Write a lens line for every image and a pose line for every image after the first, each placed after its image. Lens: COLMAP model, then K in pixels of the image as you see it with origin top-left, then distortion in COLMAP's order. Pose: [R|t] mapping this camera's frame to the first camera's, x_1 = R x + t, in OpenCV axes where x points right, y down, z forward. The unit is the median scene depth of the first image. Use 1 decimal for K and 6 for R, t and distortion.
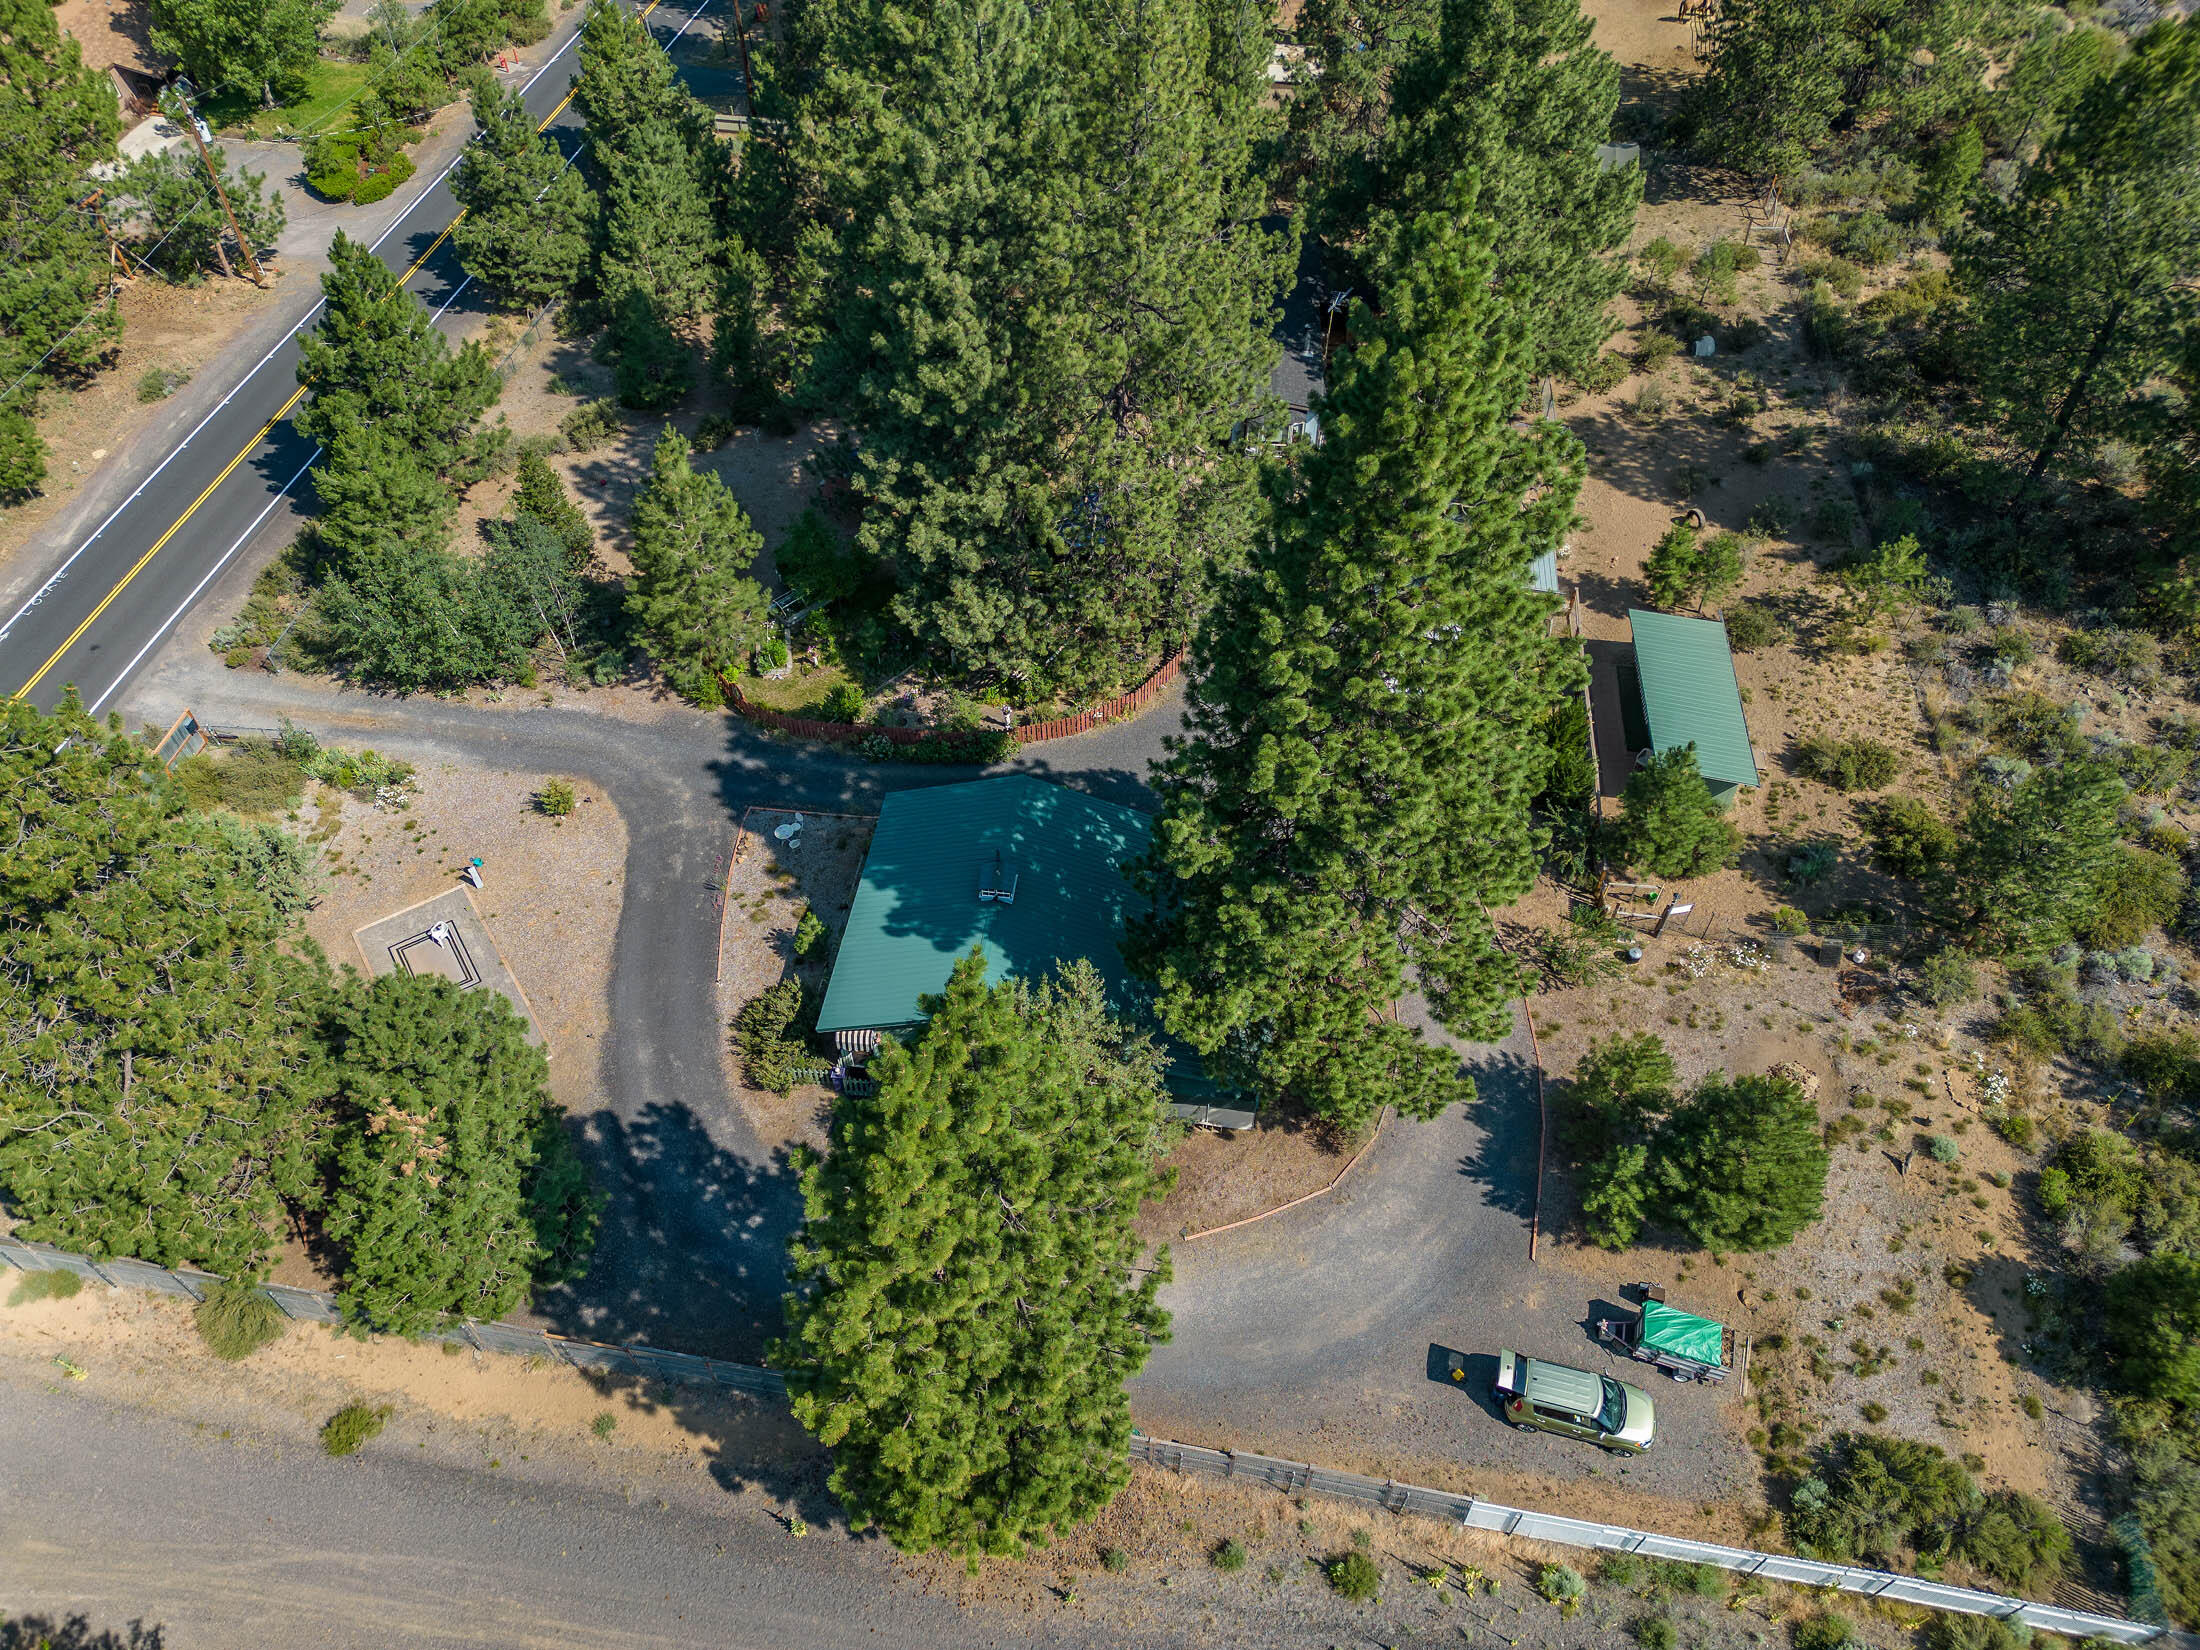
lens RADIAL K [[1539.4, 0, 1102.8], [0, 1539.4, 817.9], [0, 0, 1]] dist [0.054777, -0.047438]
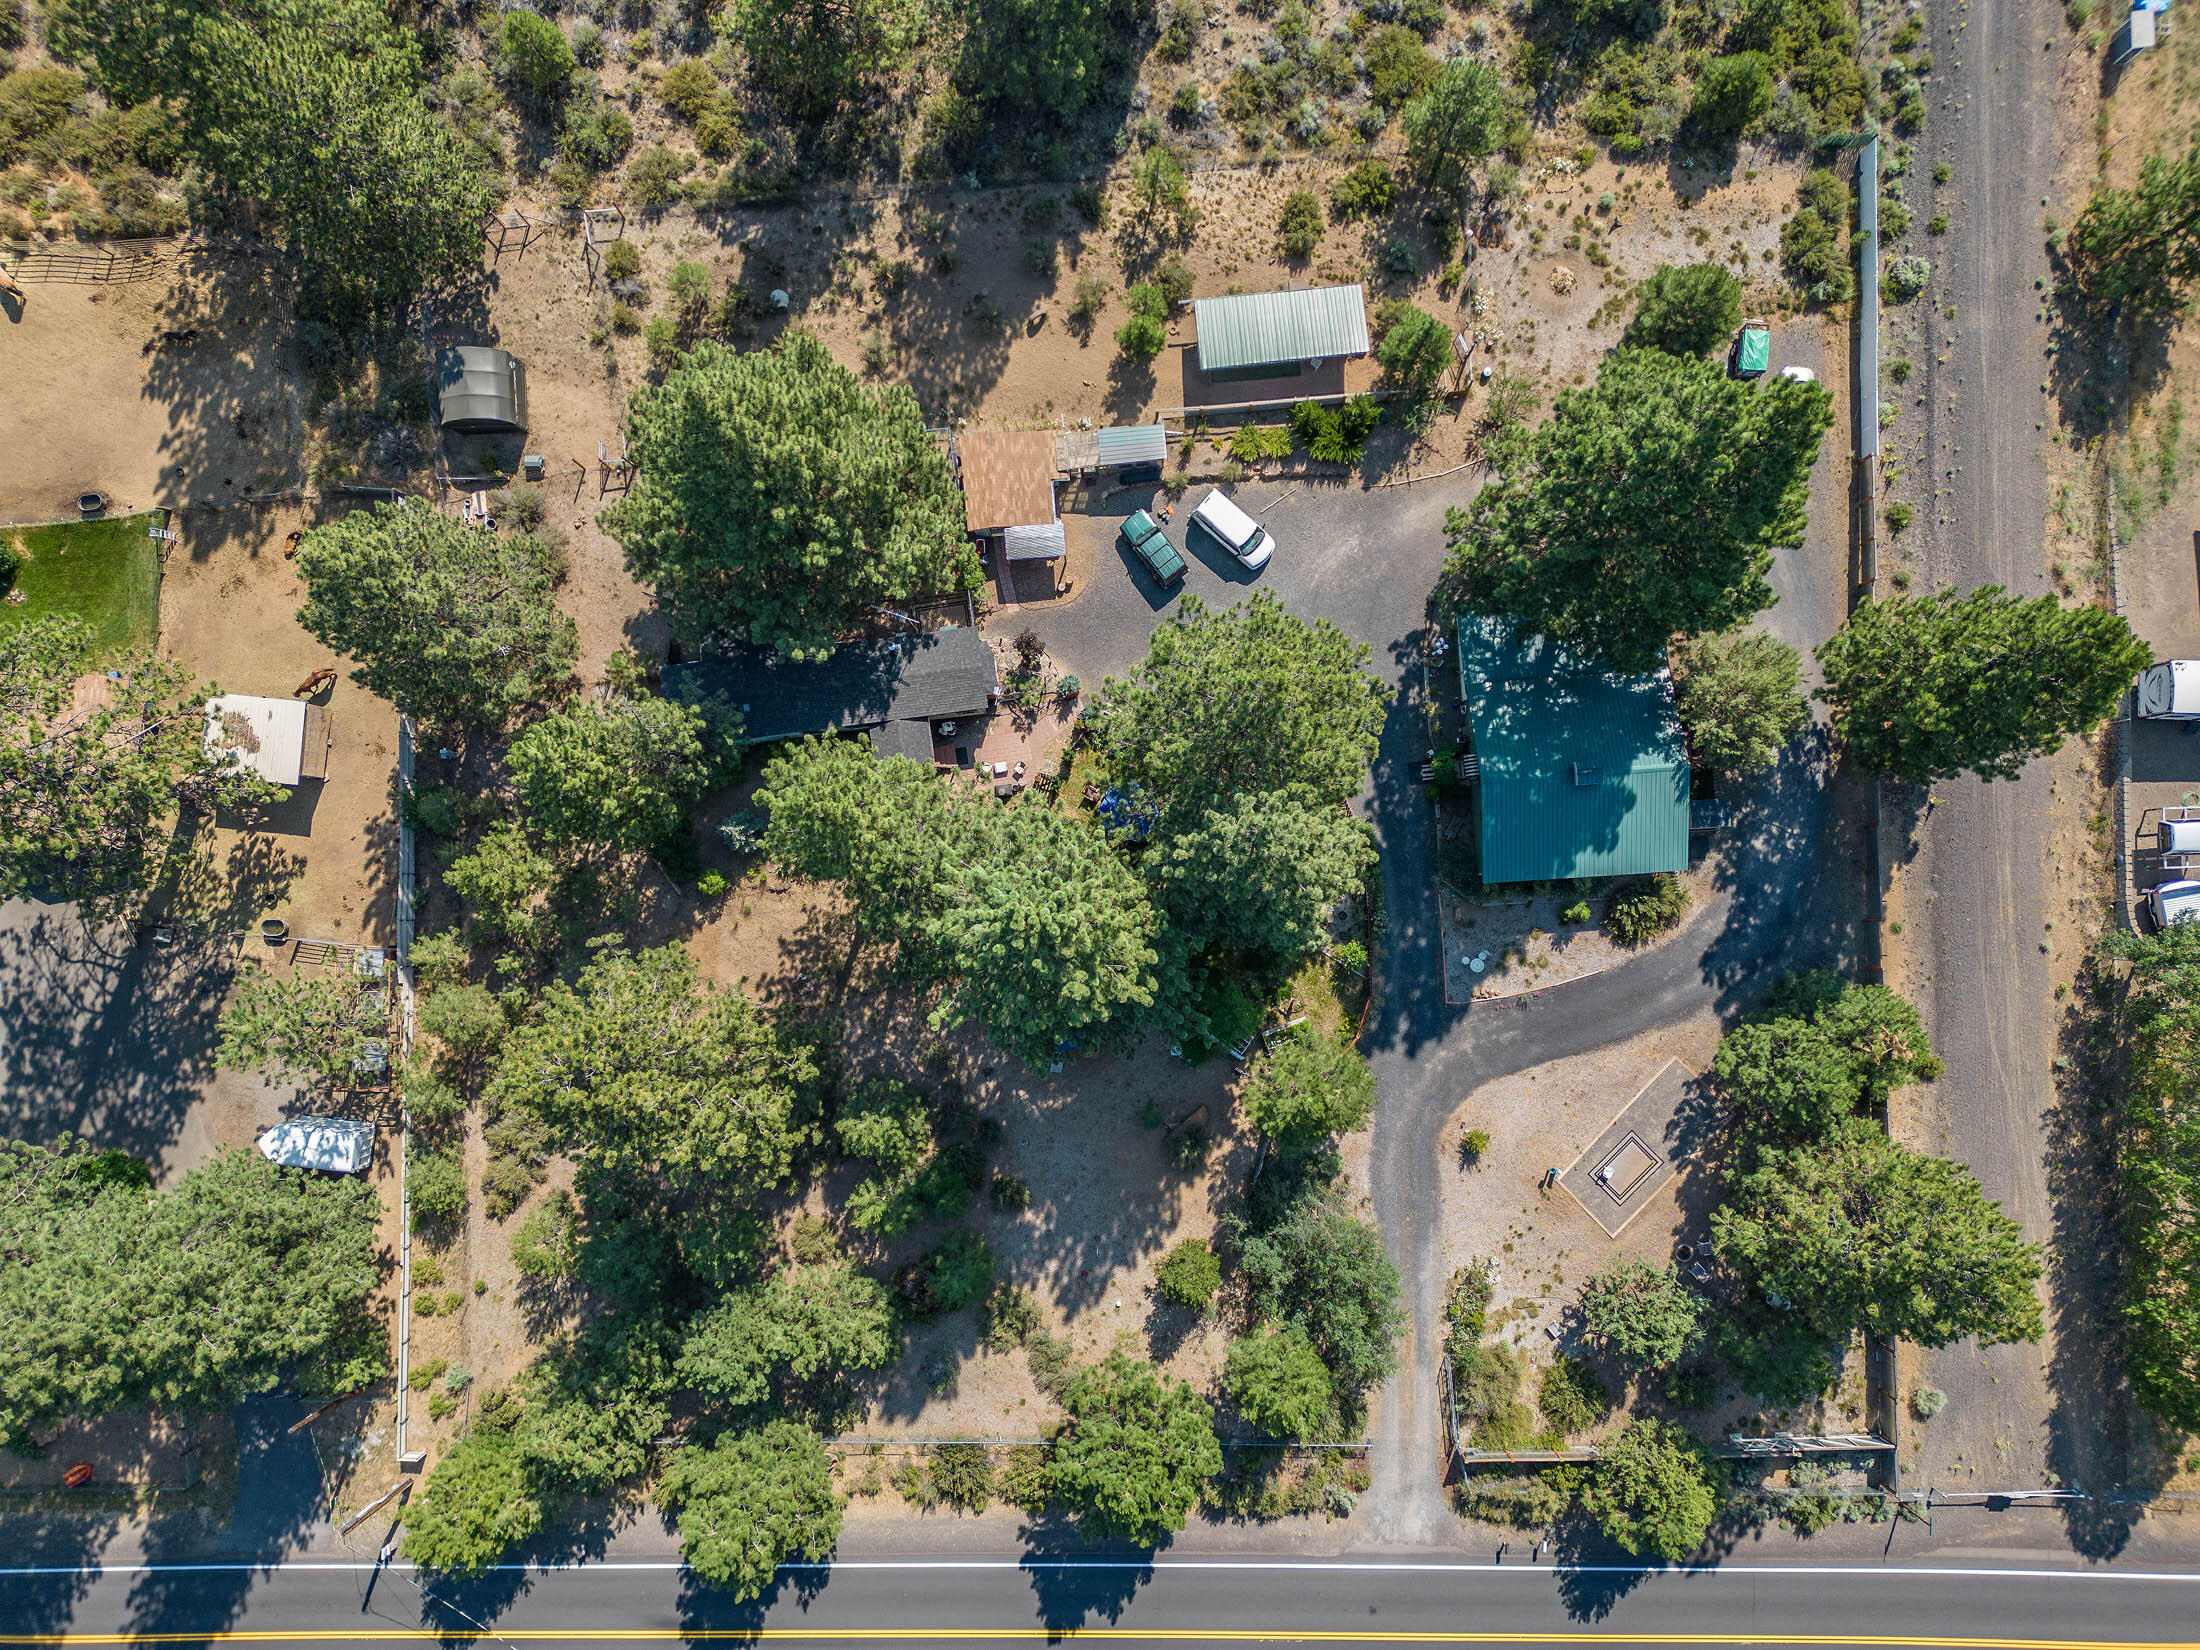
lens RADIAL K [[1539.4, 0, 1095.7], [0, 1539.4, 822.9], [0, 0, 1]] dist [0.054777, -0.047438]
pose [[-0.196766, -0.978797, 0.056911, -0.098874], [0.757732, -0.114977, 0.642357, -1.210319], [-0.622194, 0.169517, 0.764289, 0.144432]]
